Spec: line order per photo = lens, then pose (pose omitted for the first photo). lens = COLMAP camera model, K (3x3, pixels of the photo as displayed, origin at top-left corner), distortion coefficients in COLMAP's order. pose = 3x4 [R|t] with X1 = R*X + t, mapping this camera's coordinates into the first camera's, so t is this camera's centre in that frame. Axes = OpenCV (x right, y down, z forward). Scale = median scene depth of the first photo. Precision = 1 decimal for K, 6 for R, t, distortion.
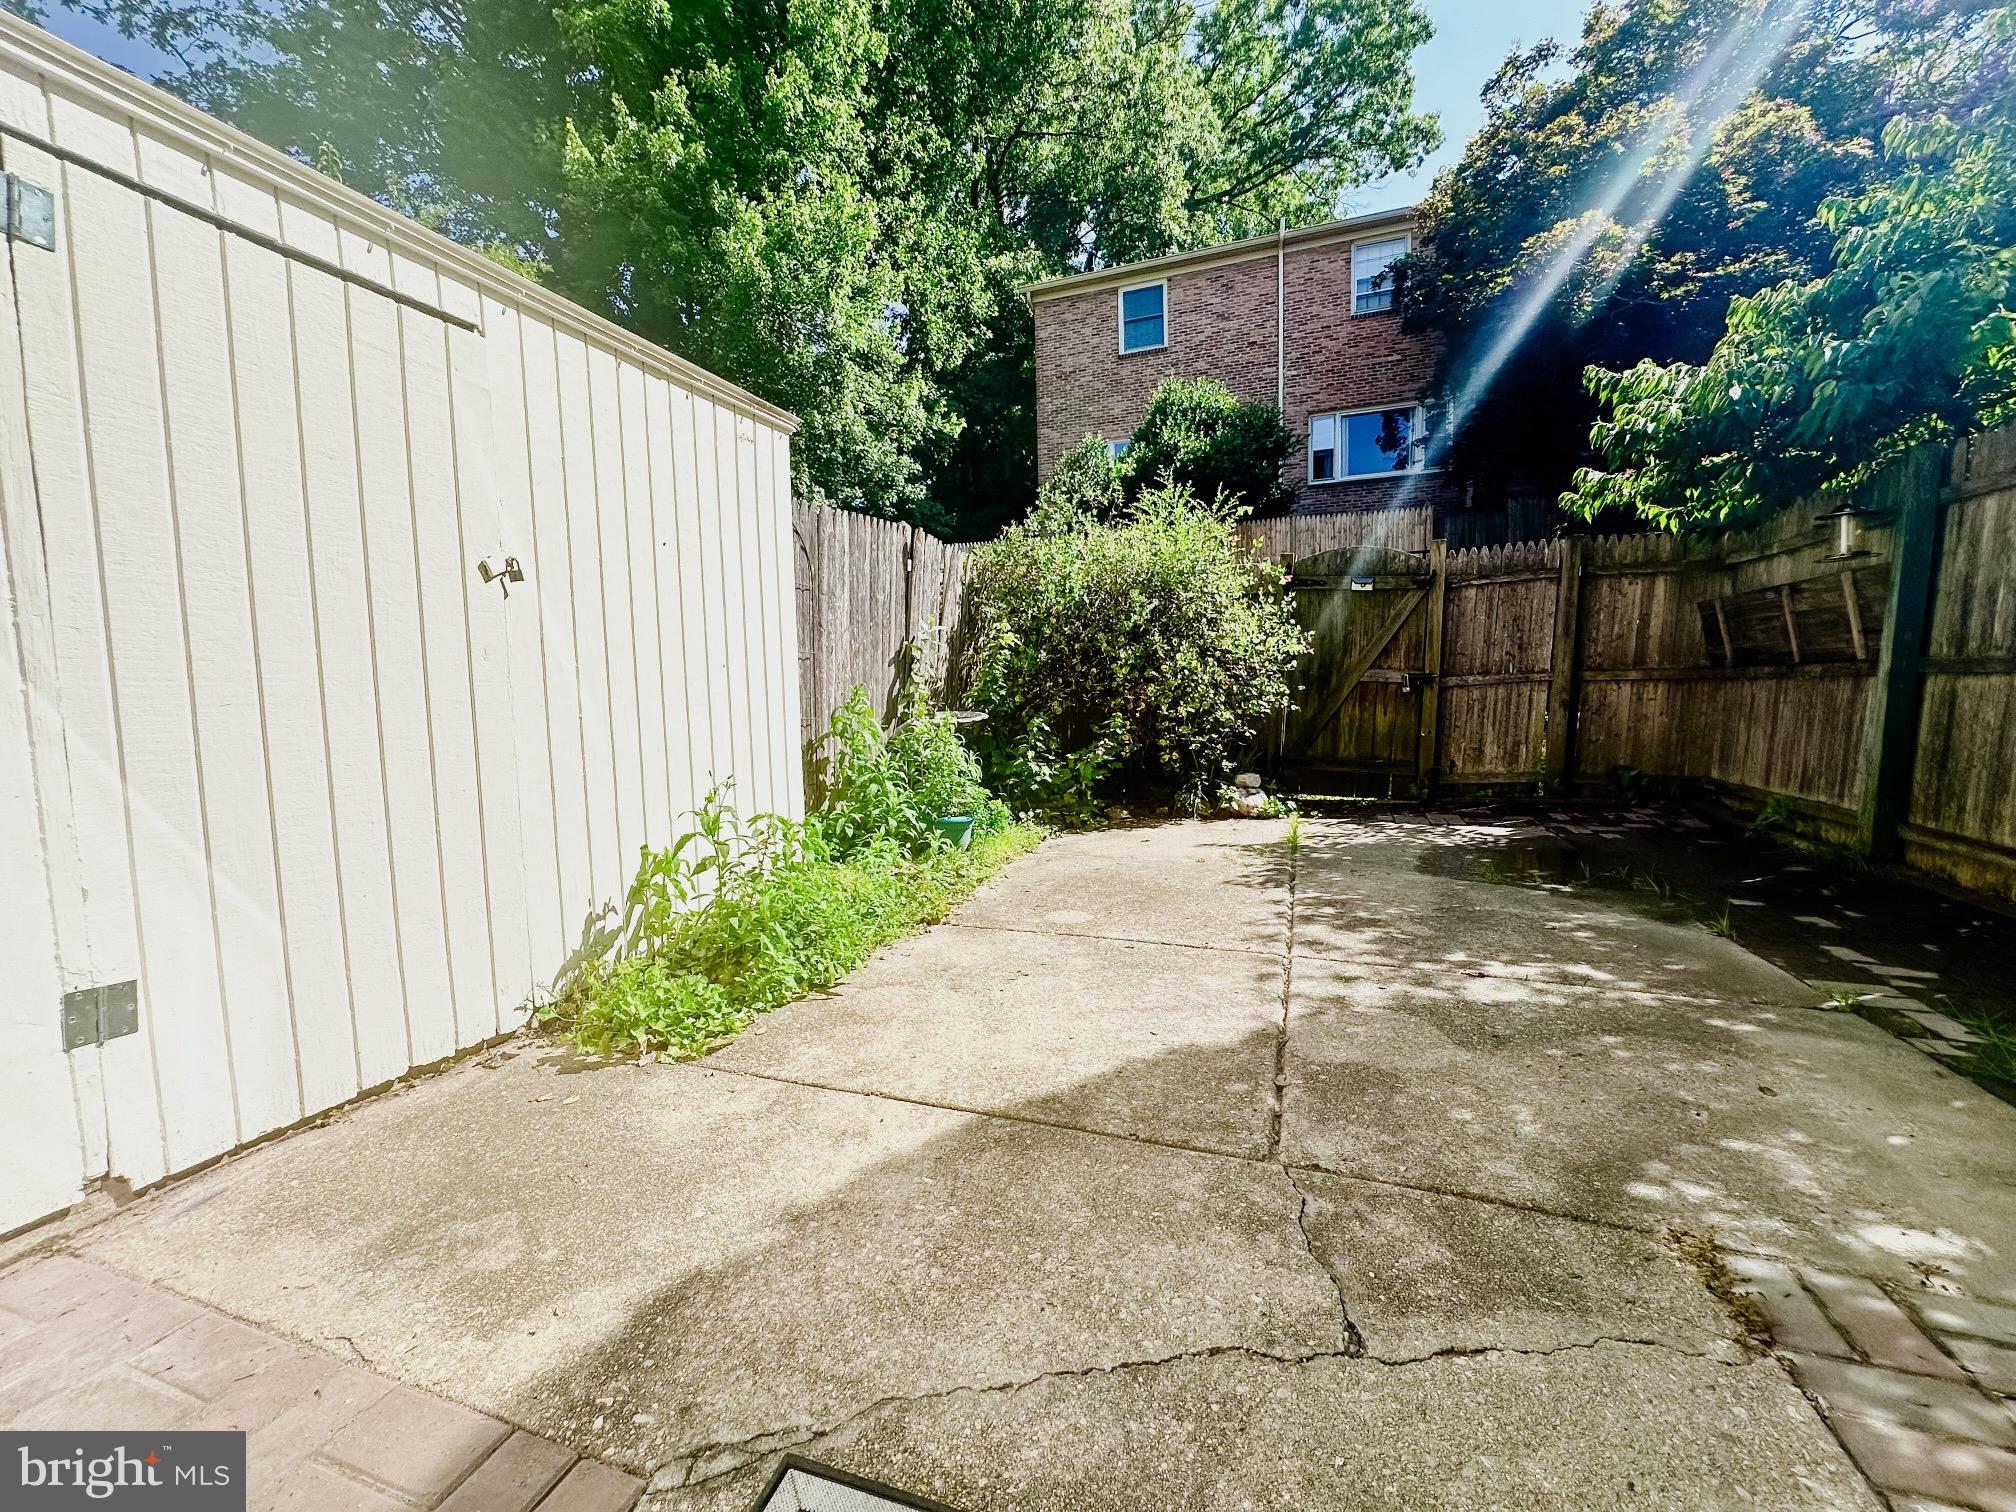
lens RADIAL K [[807.0, 0, 1002.2], [0, 807.0, 765.1], [0, 0, 1]] dist [-0.012400, -0.000034]
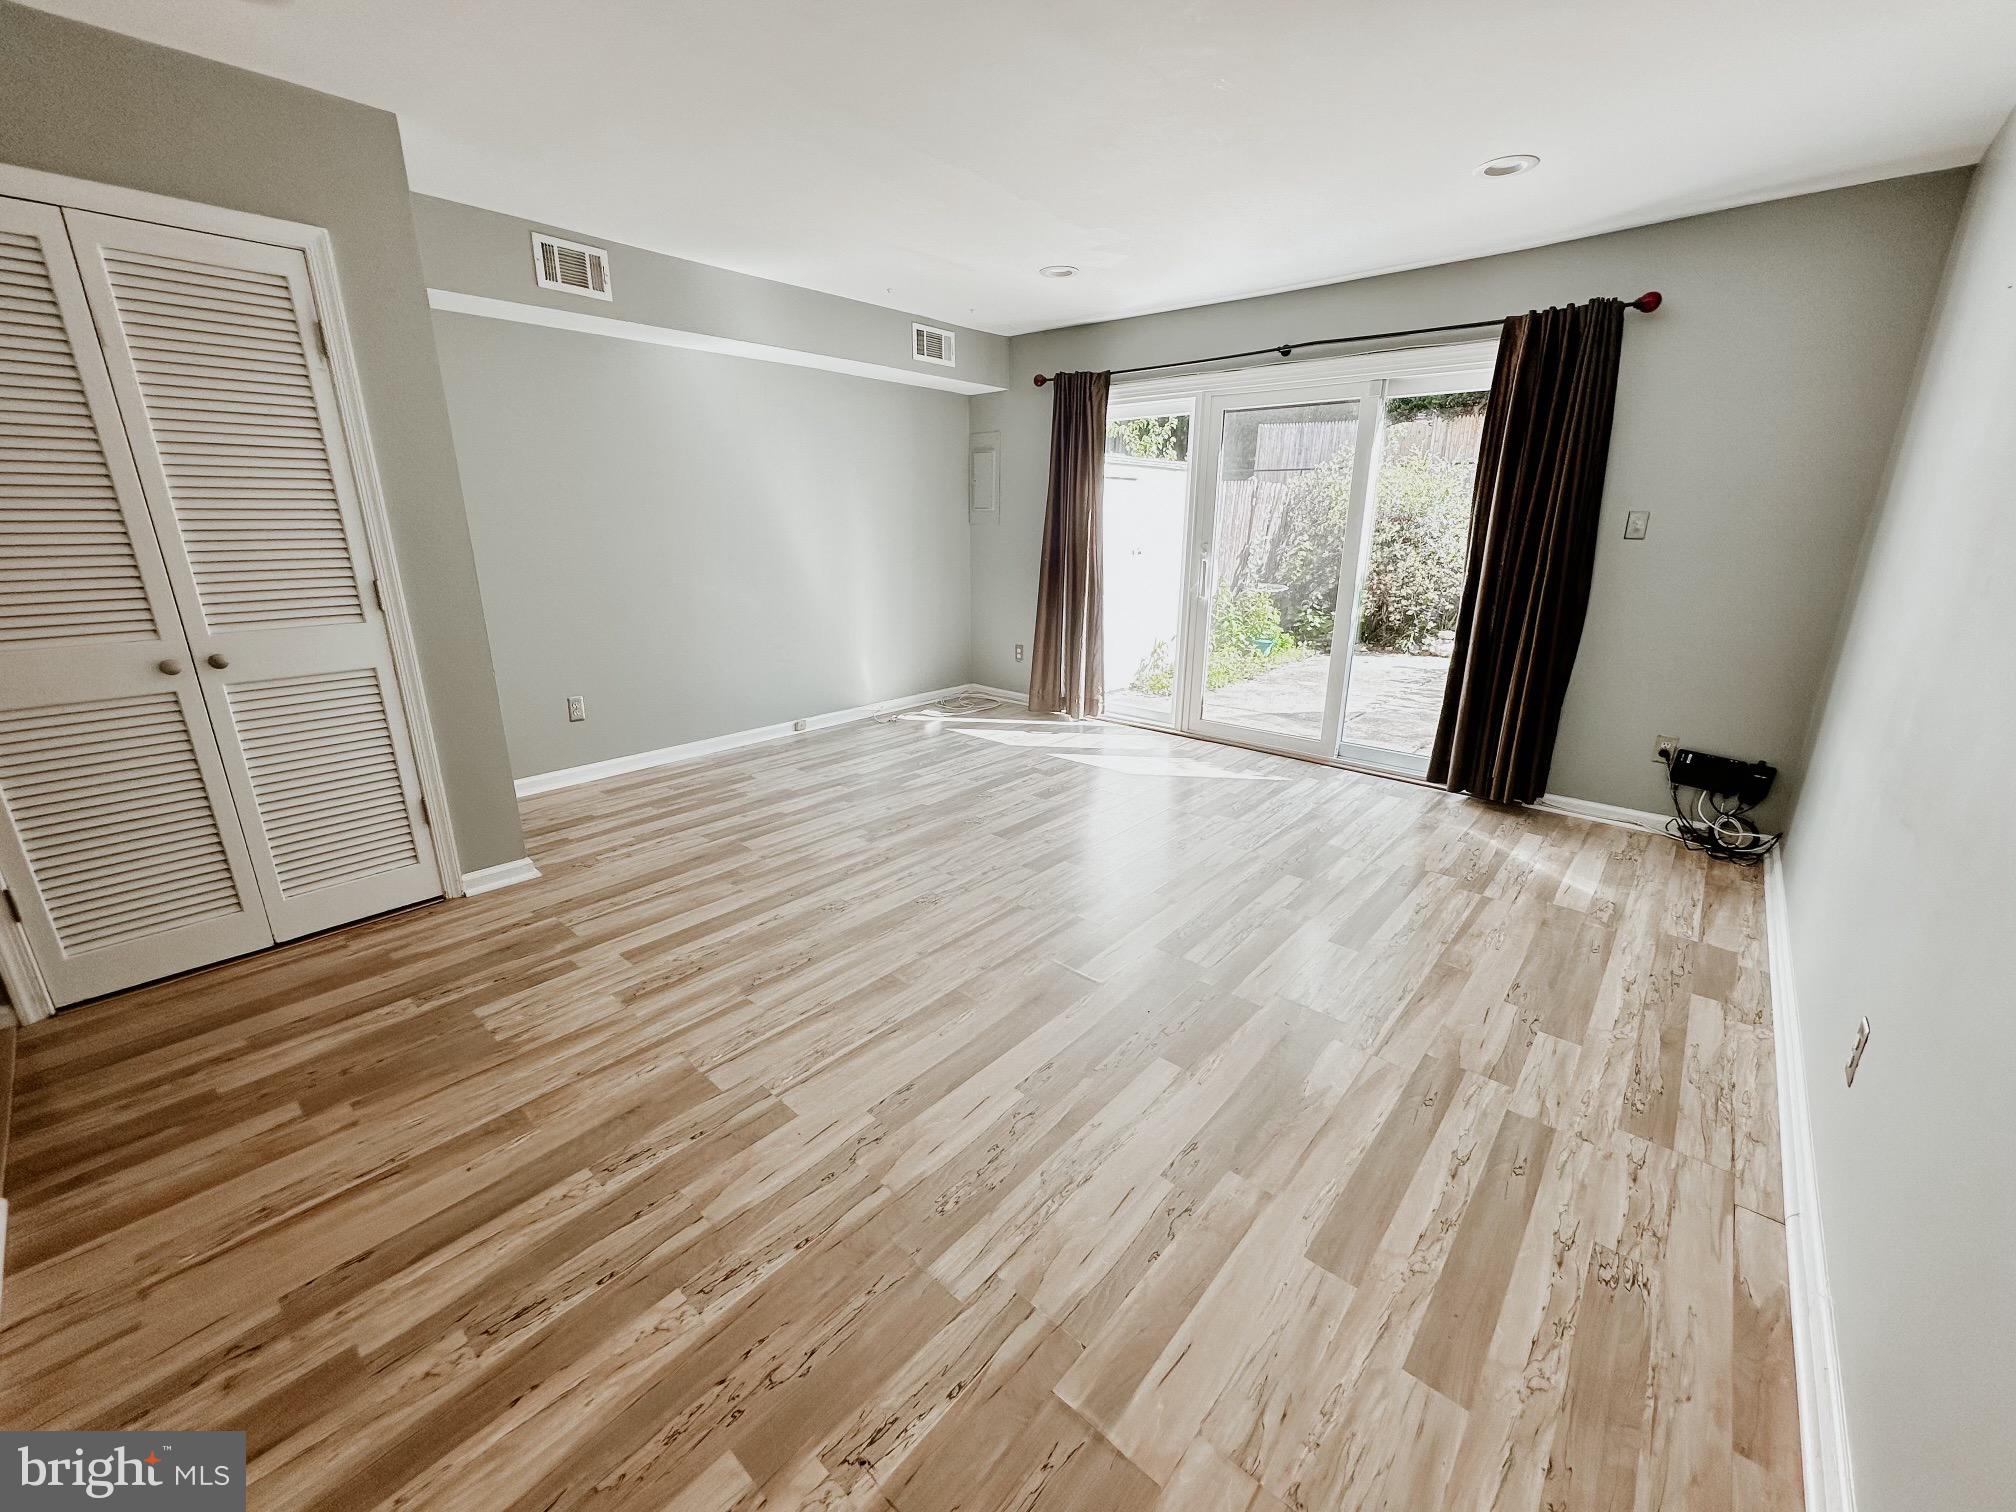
lens RADIAL K [[807.0, 0, 987.4], [0, 807.0, 757.5], [0, 0, 1]] dist [-0.012400, -0.000034]
pose [[0.928011, 0.131099, -0.348725, 0.035782], [-0.059233, 0.976054, 0.209308, -0.026613], [0.367815, -0.173584, 0.913554, -0.971065]]
